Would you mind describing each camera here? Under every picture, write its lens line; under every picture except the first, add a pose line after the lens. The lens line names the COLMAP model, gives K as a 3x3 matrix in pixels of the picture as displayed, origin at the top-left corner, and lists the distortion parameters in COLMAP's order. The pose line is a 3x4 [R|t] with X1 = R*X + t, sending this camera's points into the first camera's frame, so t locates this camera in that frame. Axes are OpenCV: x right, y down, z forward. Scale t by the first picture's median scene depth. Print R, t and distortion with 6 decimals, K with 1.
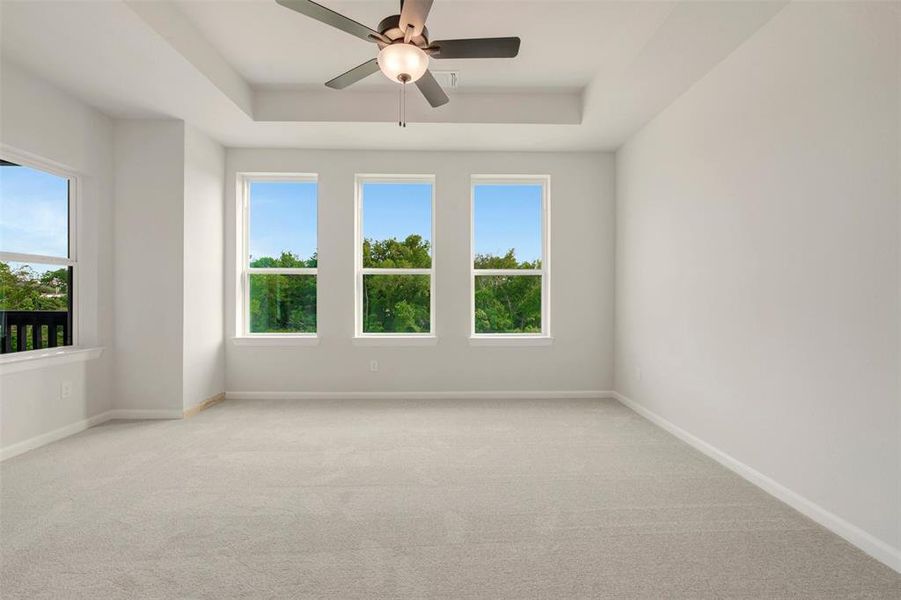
lens RADIAL K [[362.4, 0, 455.8], [0, 362.4, 293.6], [0, 0, 1]] dist [0.002044, 0.000068]
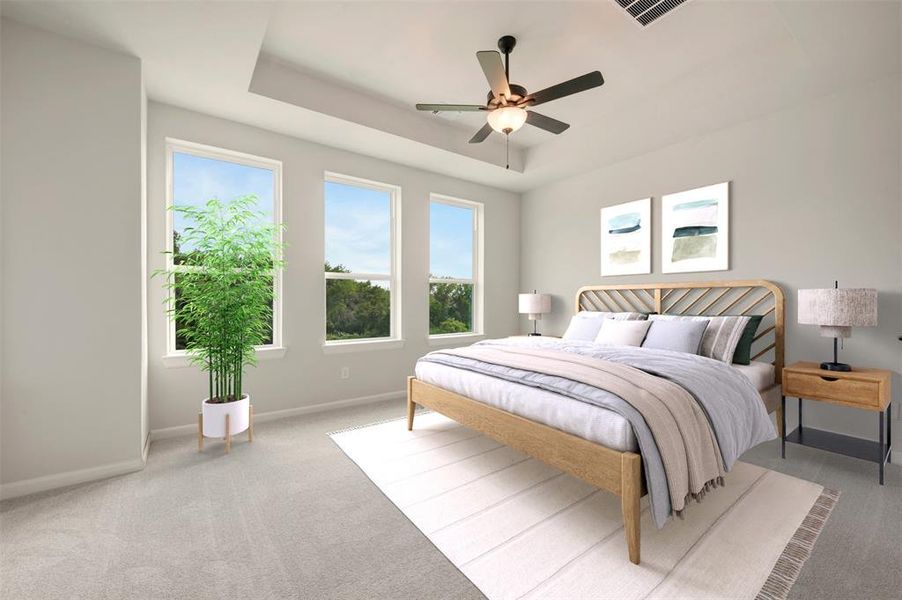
lens RADIAL K [[362.8, 0, 480.5], [0, 362.8, 299.3], [0, 0, 1]] dist [0.002044, 0.000068]
pose [[0.804328, 0.001391, 0.594184, -0.509721], [-0.002408, 0.999997, 0.000918, -0.000405], [-0.594181, -0.002169, 0.804329, 0.009726]]
